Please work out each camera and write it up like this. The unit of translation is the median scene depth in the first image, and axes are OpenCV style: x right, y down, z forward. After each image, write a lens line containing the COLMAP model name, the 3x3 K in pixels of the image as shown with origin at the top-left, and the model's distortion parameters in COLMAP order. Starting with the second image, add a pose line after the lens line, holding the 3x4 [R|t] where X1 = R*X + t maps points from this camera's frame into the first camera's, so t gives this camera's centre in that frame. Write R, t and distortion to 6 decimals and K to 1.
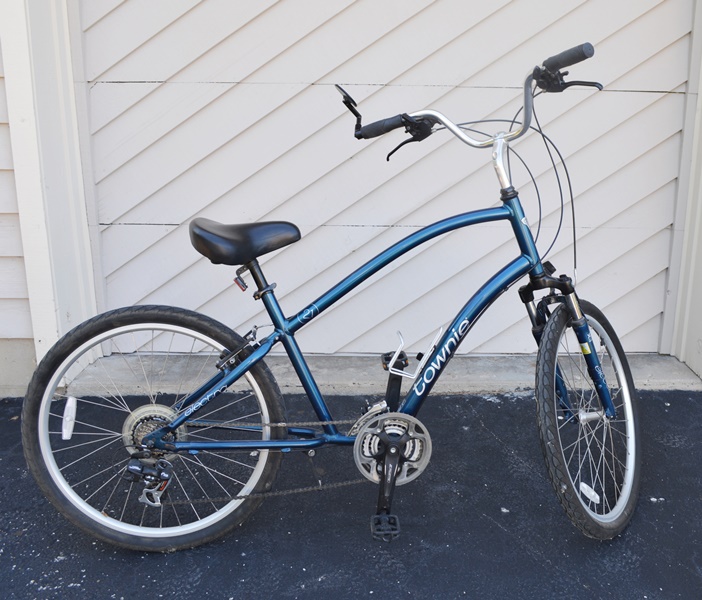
lens RADIAL K [[804.7, 0, 429.3], [0, 804.7, 279.9], [0, 0, 1]] dist [-0.080159, 0.000000]
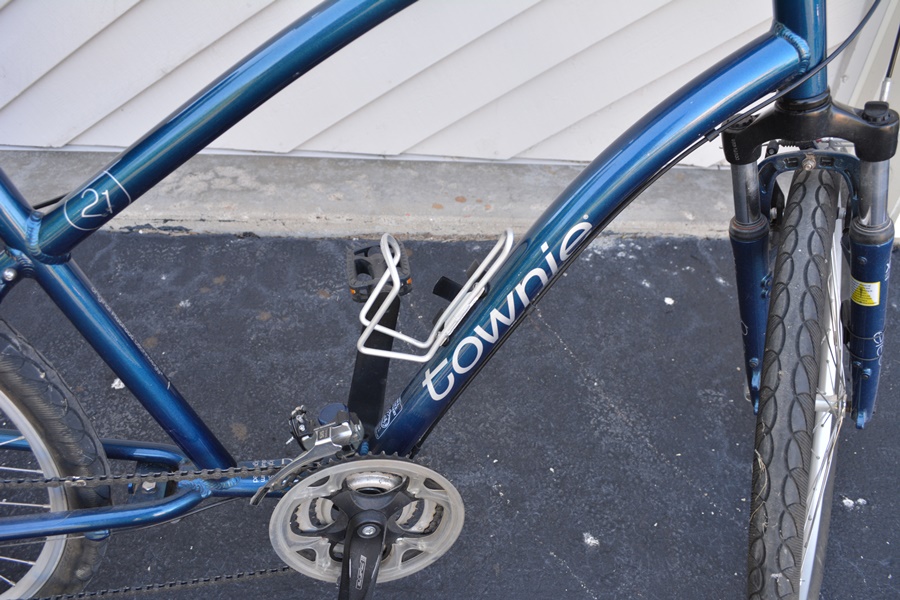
lens RADIAL K [[710.5, 0, 456.8], [0, 710.5, 302.1], [0, 0, 1]] dist [-0.091409, 0.023546]
pose [[0.998422, 0.032573, 0.045734, -0.020809], [-0.048159, 0.915578, 0.399246, -0.035568], [-0.028868, -0.400819, 0.915702, 0.714755]]
